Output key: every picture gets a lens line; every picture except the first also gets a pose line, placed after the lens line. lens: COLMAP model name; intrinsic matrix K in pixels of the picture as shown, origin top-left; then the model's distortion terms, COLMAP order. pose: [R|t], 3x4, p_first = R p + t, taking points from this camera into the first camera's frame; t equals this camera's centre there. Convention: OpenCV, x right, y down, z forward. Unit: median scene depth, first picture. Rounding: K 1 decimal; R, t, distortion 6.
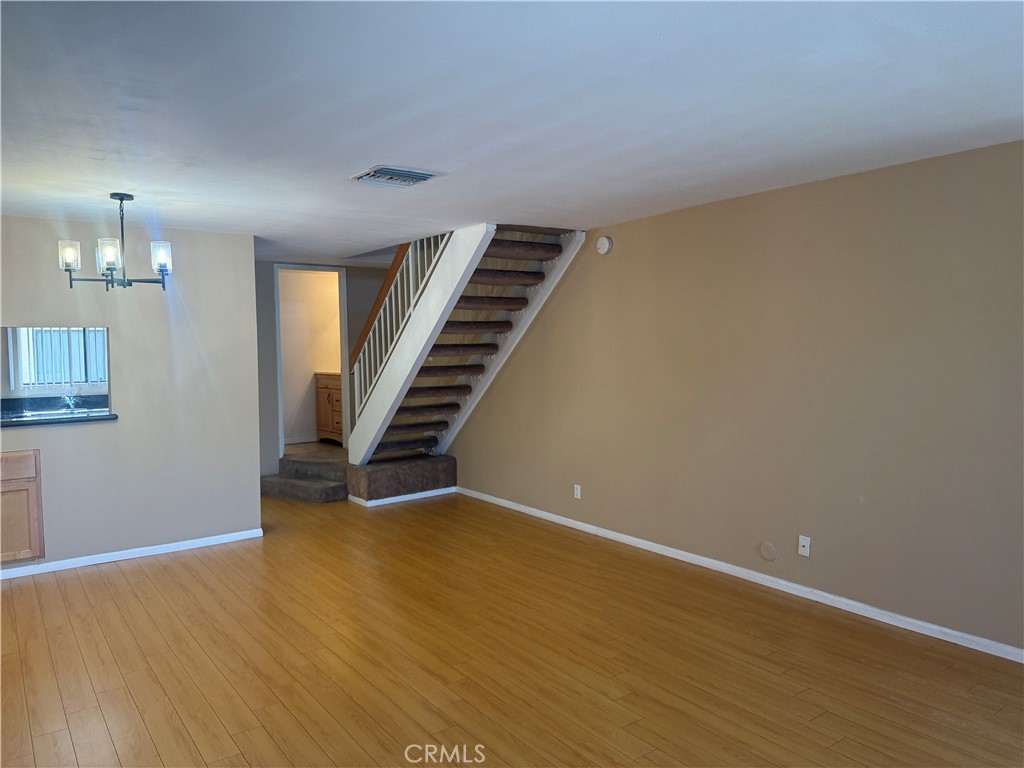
lens RADIAL K [[709.4, 0, 512.6], [0, 709.4, 388.5], [0, 0, 1]] dist [0.043902, -0.002082]
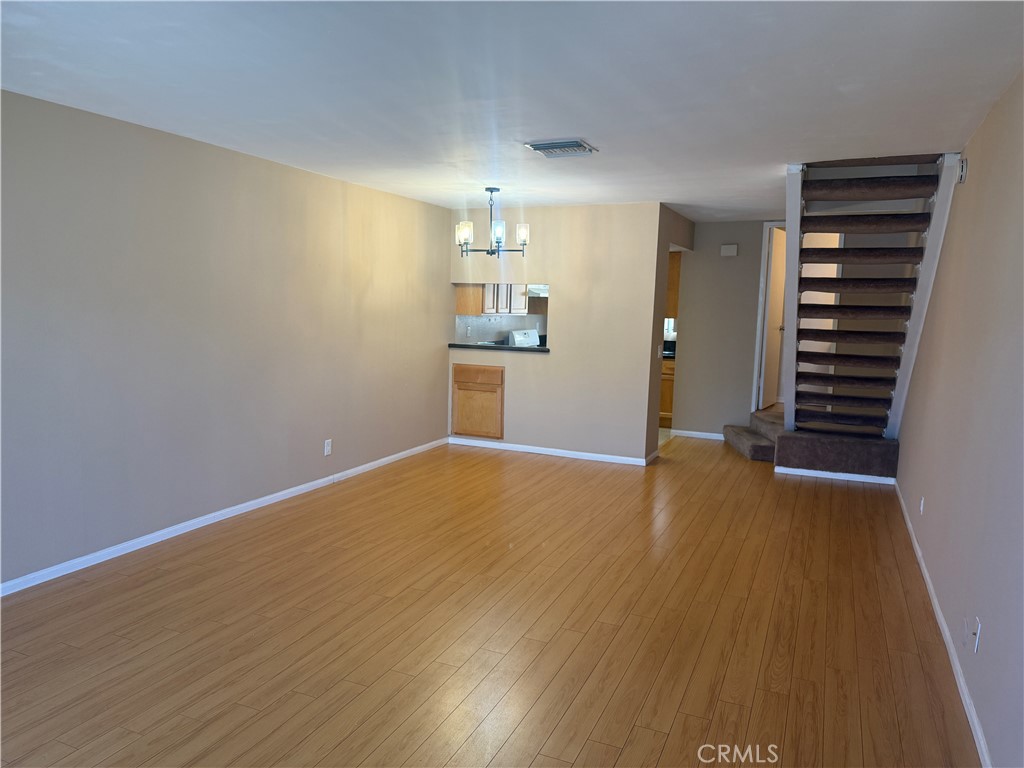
lens RADIAL K [[721.6, 0, 525.4], [0, 721.6, 385.8], [0, 0, 1]] dist [0.147176, -0.223248]
pose [[0.498871, 0.125680, -0.857515, 0.715158], [-0.086369, 0.991714, 0.095102, -0.023752], [0.862362, 0.026619, 0.505592, 0.311374]]
